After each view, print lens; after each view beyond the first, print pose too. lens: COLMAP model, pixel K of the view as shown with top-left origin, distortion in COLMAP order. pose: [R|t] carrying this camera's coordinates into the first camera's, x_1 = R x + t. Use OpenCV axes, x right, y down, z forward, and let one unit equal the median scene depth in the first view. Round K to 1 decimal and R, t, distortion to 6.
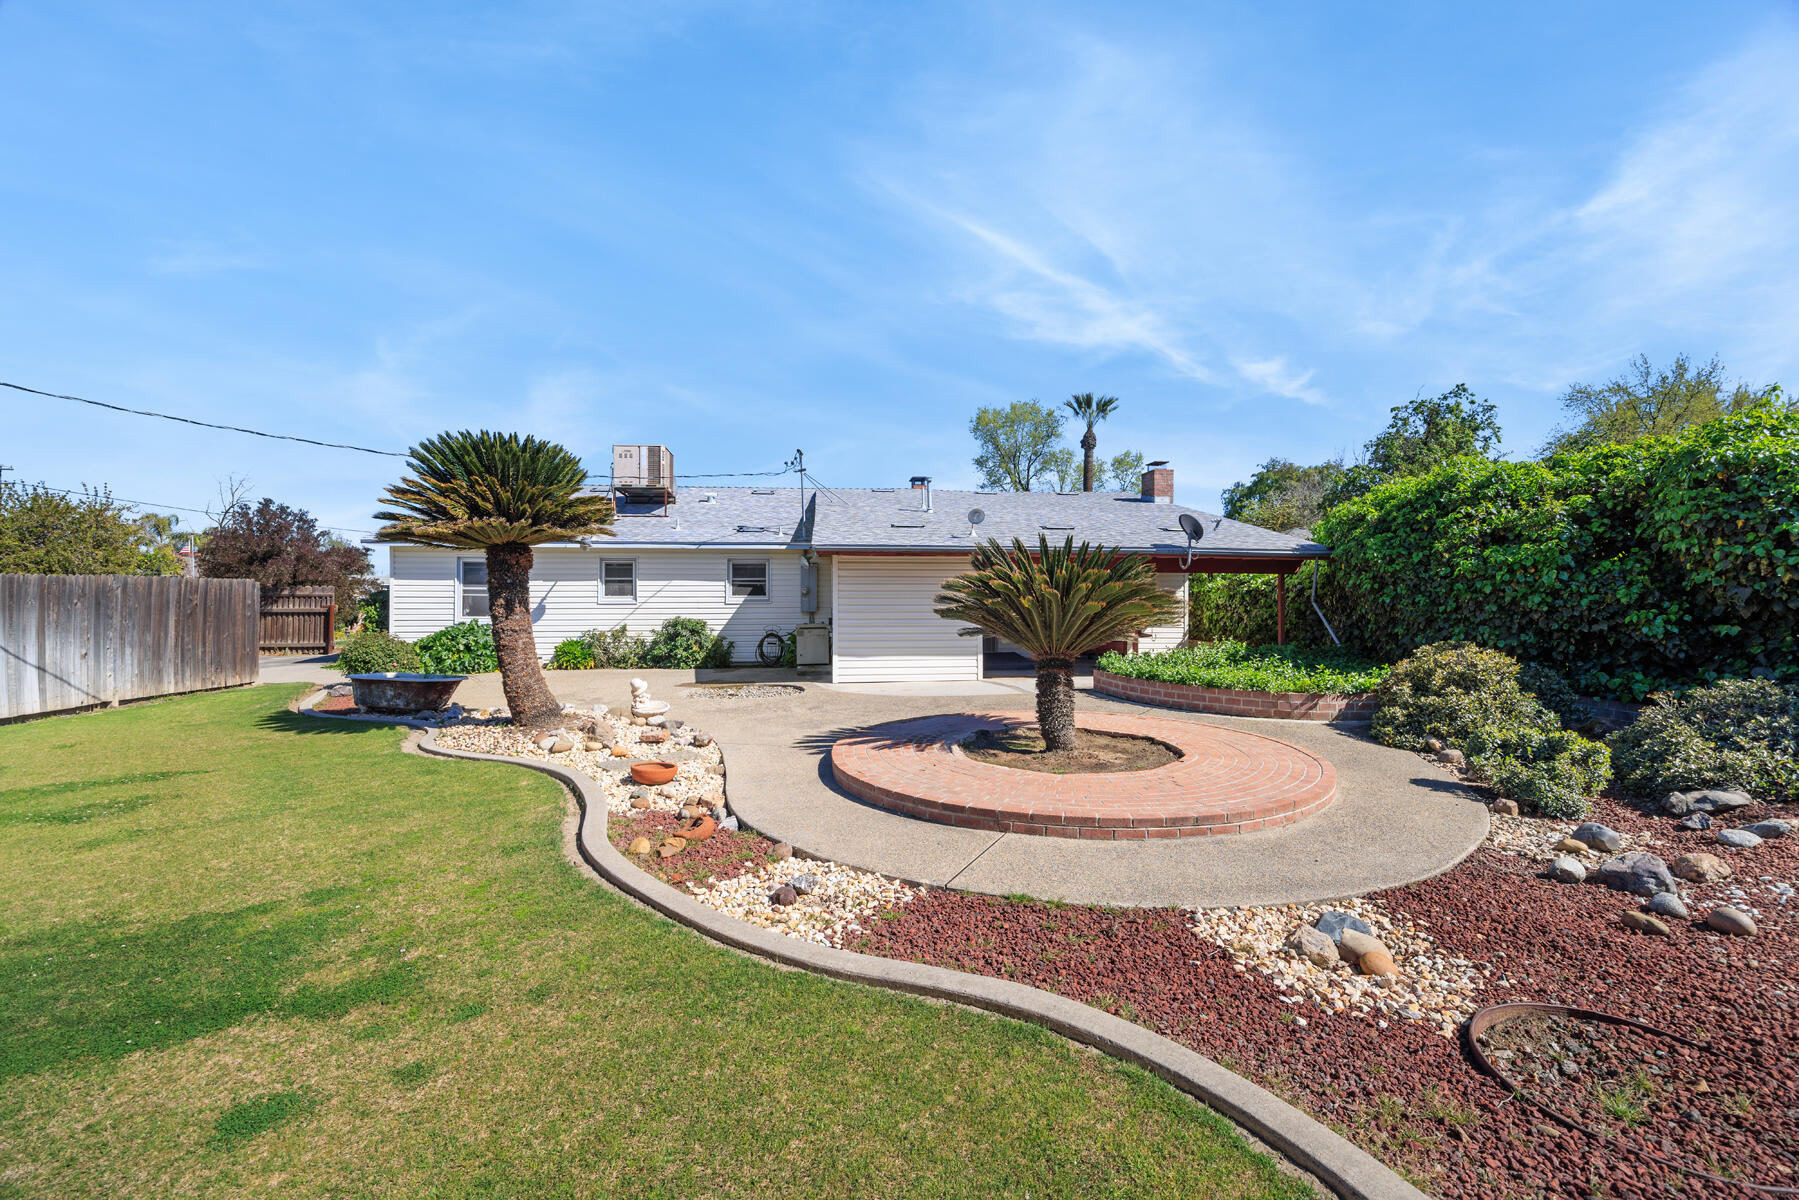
lens RADIAL K [[737.6, 0, 901.5], [0, 737.6, 594.8], [0, 0, 1]] dist [-0.009483, -0.000139]
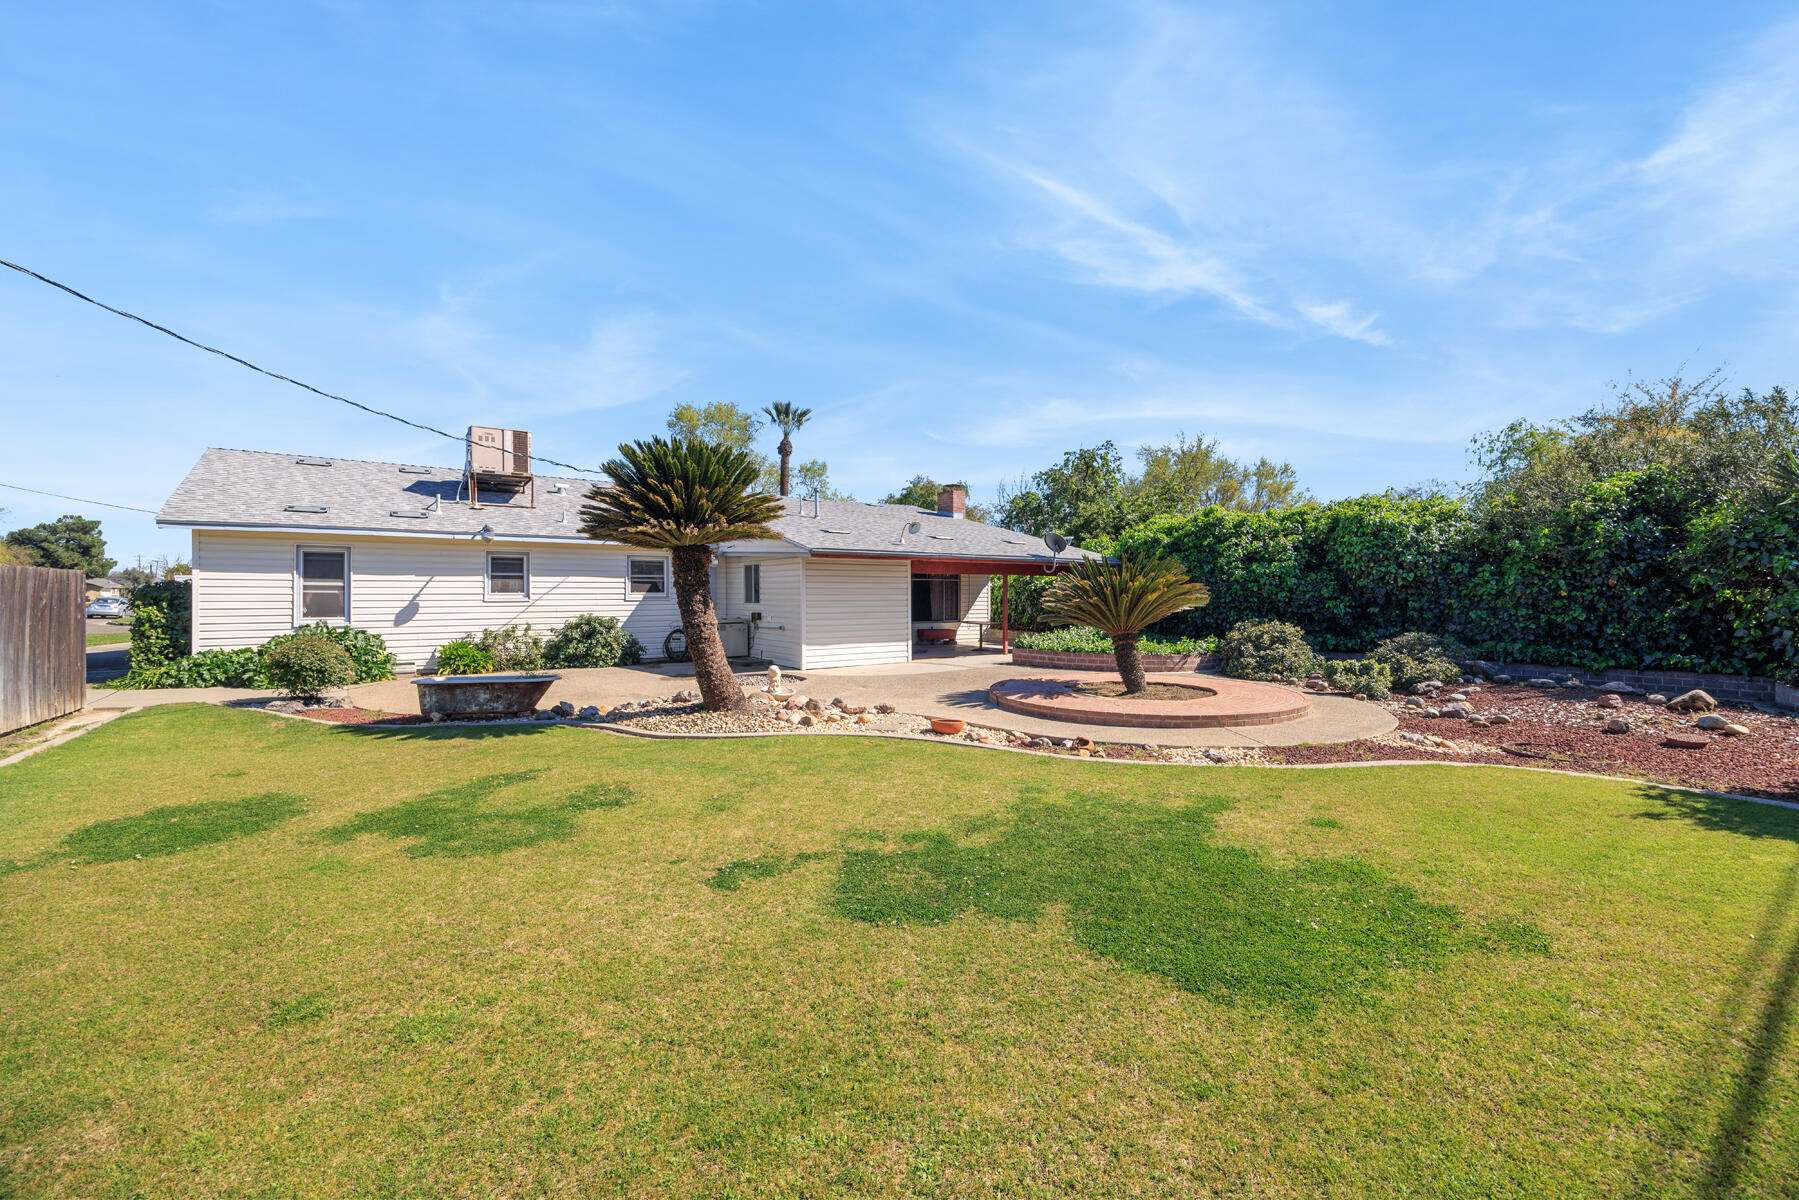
lens RADIAL K [[737.6, 0, 901.5], [0, 737.6, 594.8], [0, 0, 1]] dist [-0.009483, -0.000139]
pose [[0.872805, -0.001292, 0.488068, -0.585222], [-0.000390, 0.999994, 0.003345, 0.000968], [-0.488070, -0.003110, 0.872799, -0.064382]]
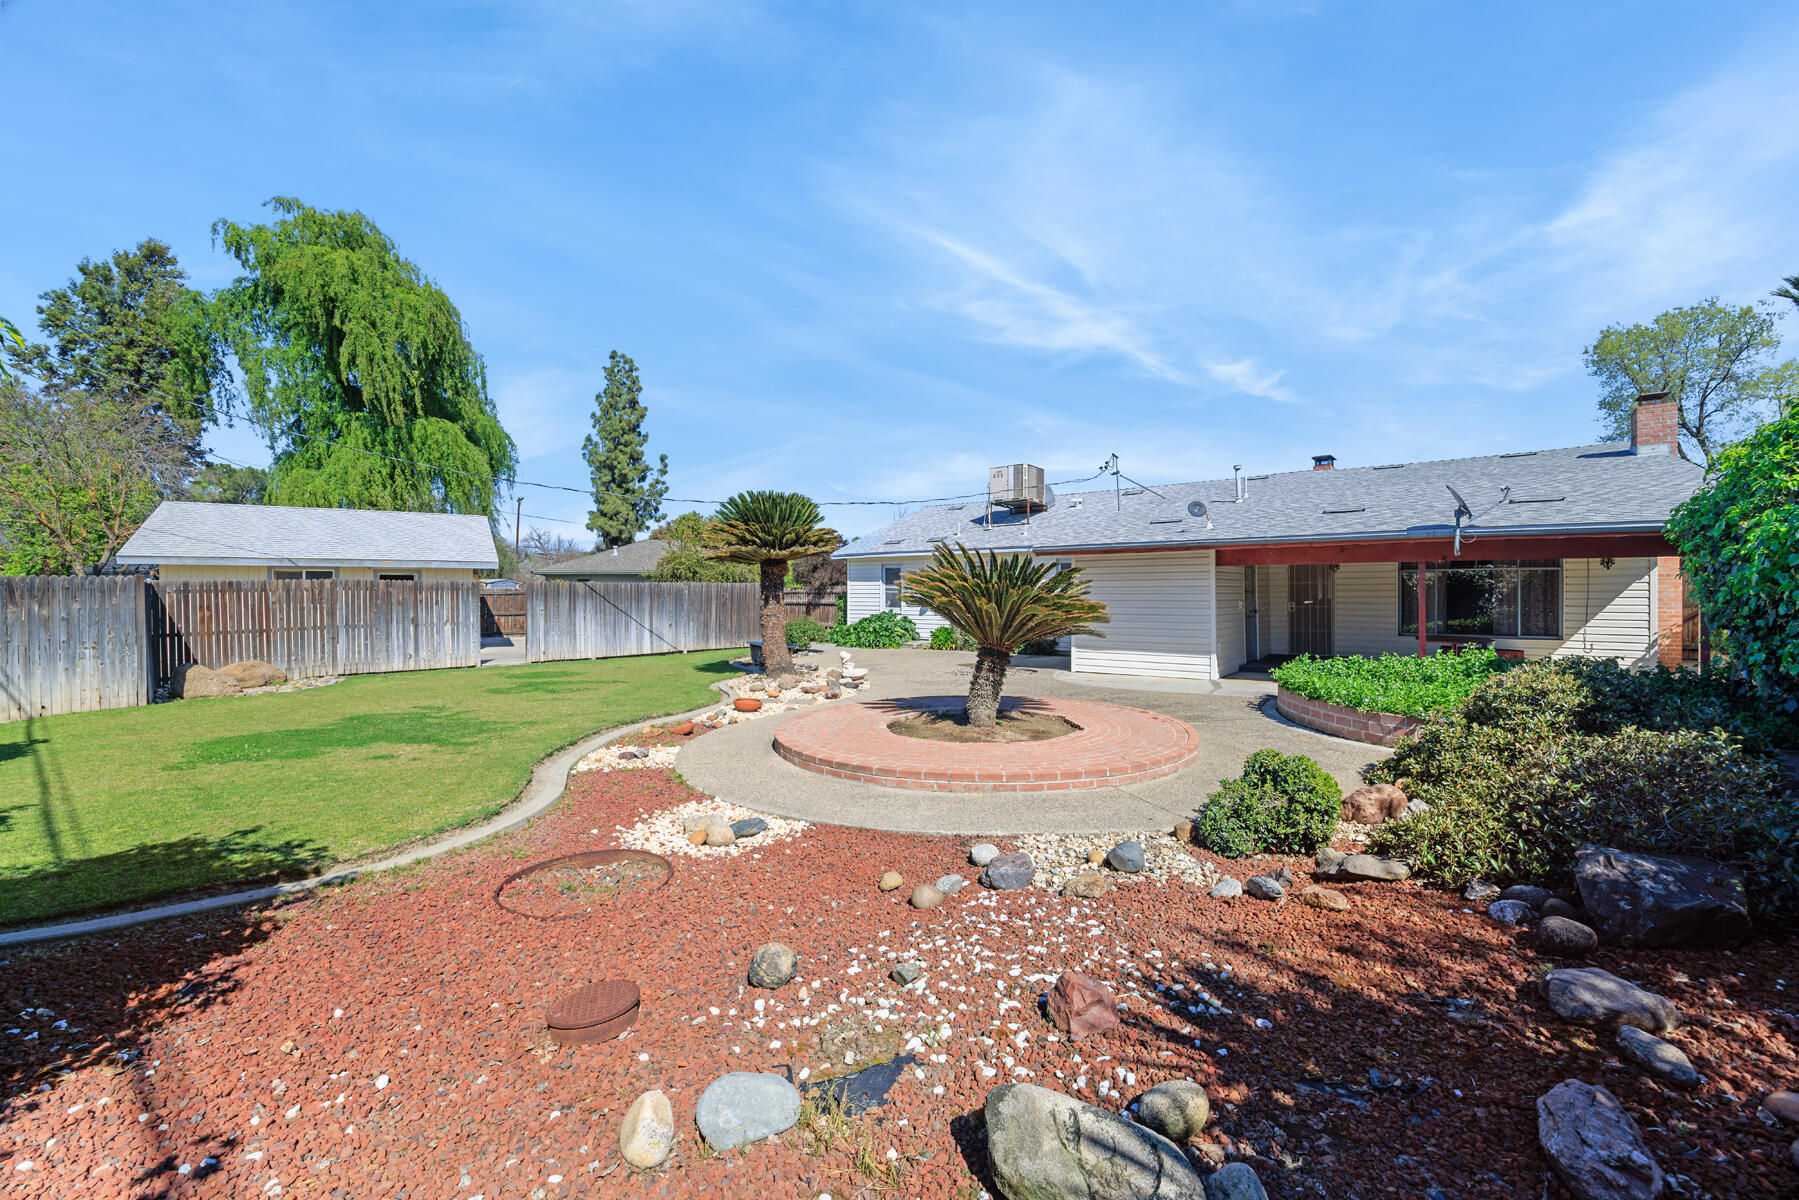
lens RADIAL K [[737.6, 0, 901.5], [0, 737.6, 594.8], [0, 0, 1]] dist [-0.009483, -0.000139]
pose [[0.722640, 0.000872, -0.691224, 0.537458], [0.003607, 0.999981, 0.005032, -0.001896], [0.691215, -0.006130, 0.722623, 0.040641]]
